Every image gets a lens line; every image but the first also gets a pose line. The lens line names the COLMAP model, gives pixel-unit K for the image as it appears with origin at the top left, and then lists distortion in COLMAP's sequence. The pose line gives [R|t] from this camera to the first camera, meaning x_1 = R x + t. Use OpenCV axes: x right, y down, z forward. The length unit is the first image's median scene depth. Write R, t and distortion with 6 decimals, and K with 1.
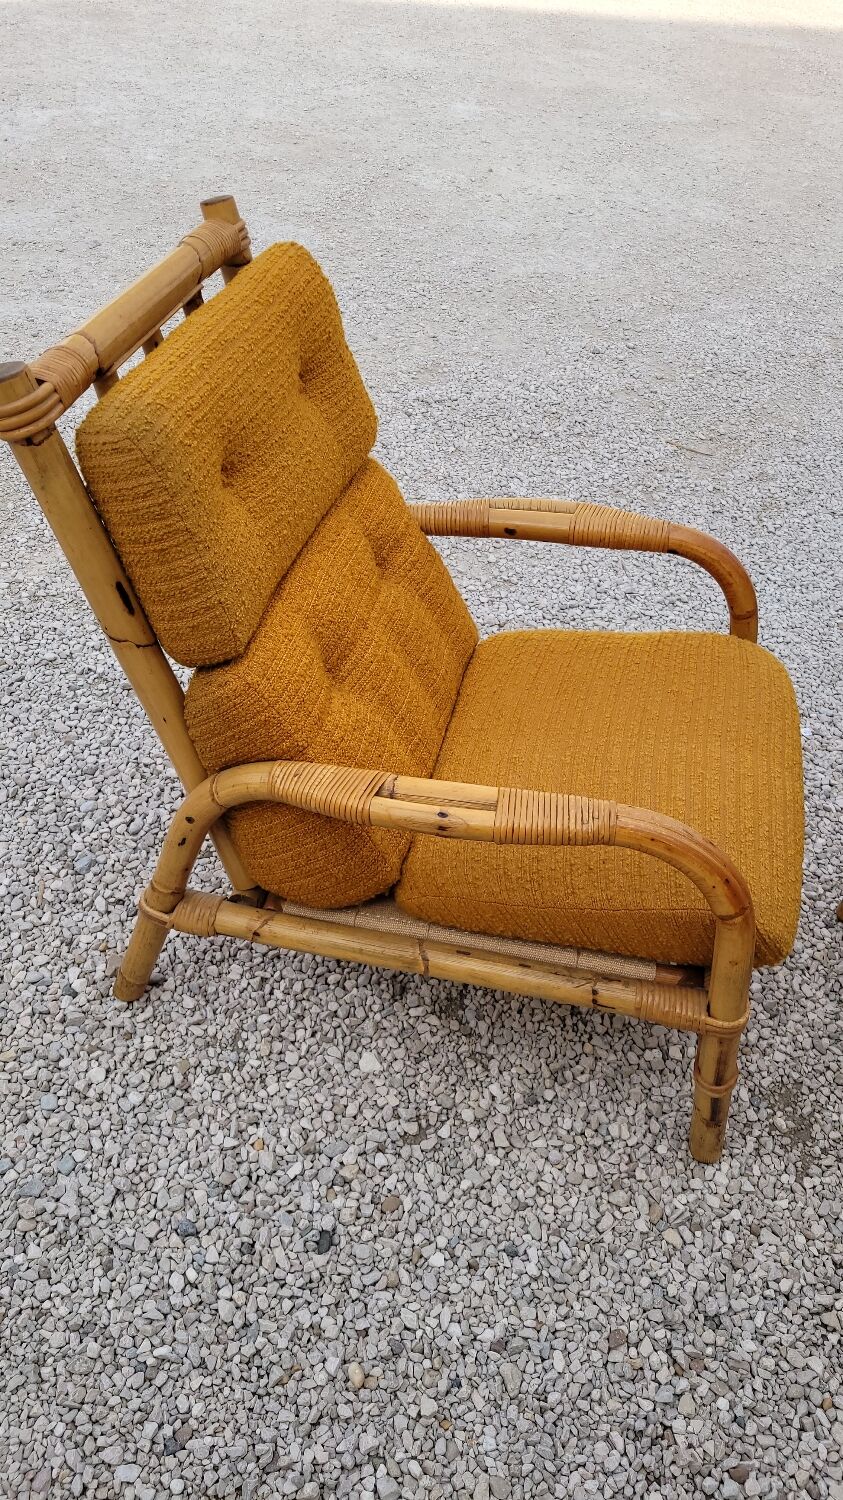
lens RADIAL K [[1139.3, 0, 393.8], [0, 1139.3, 742.0], [0, 0, 1]] dist [0.058635, -0.042591]
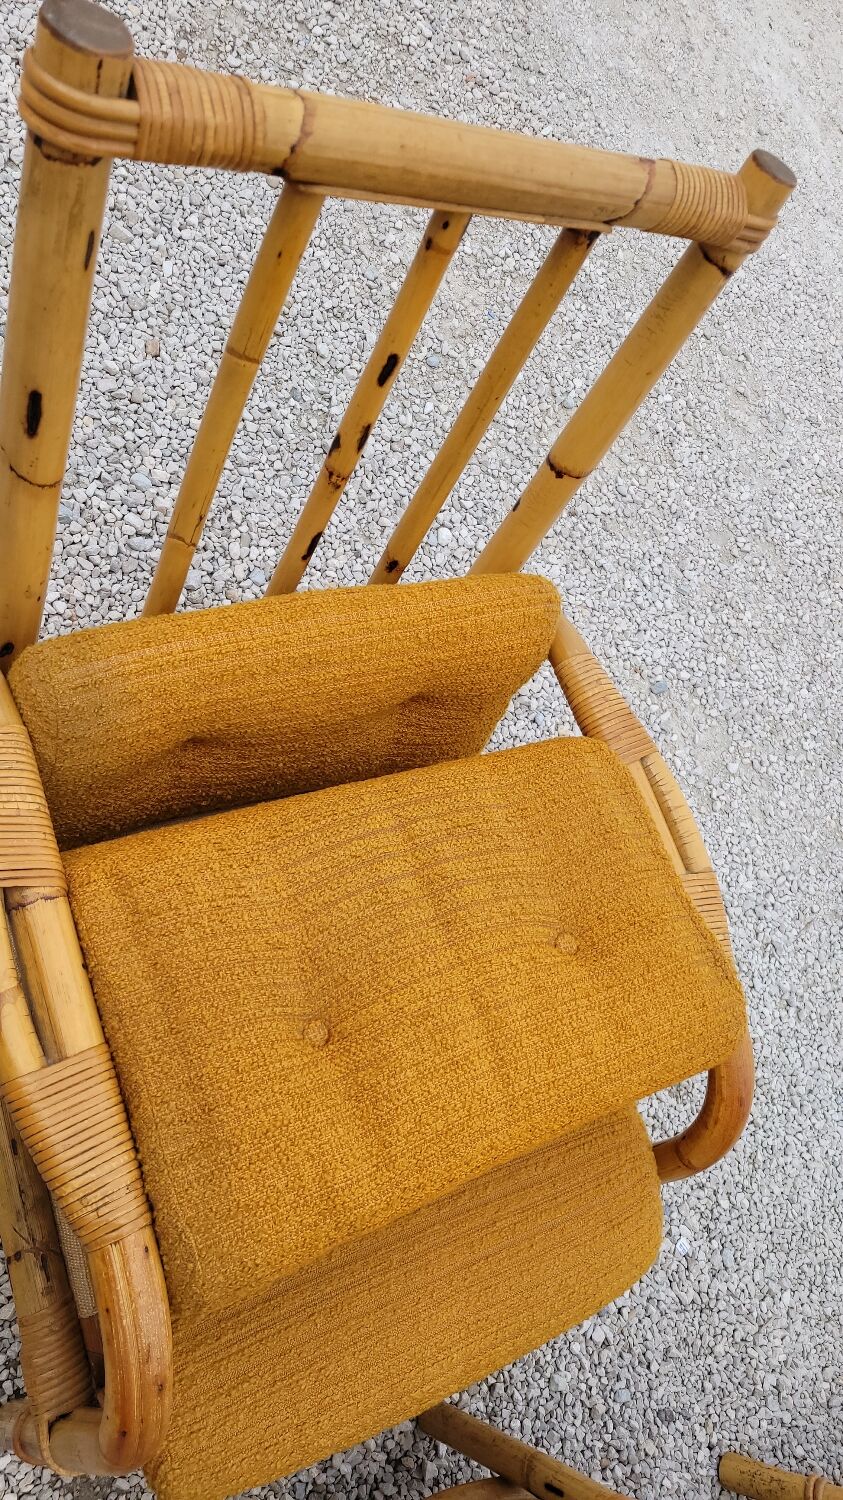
lens RADIAL K [[1139.3, 0, 393.8], [0, 1139.3, 742.0], [0, 0, 1]] dist [0.058635, -0.042591]
pose [[0.450747, 0.885411, -0.113466, 0.070612], [-0.856193, 0.464786, 0.225625, -0.188563], [0.252508, -0.004551, 0.967584, 0.236255]]
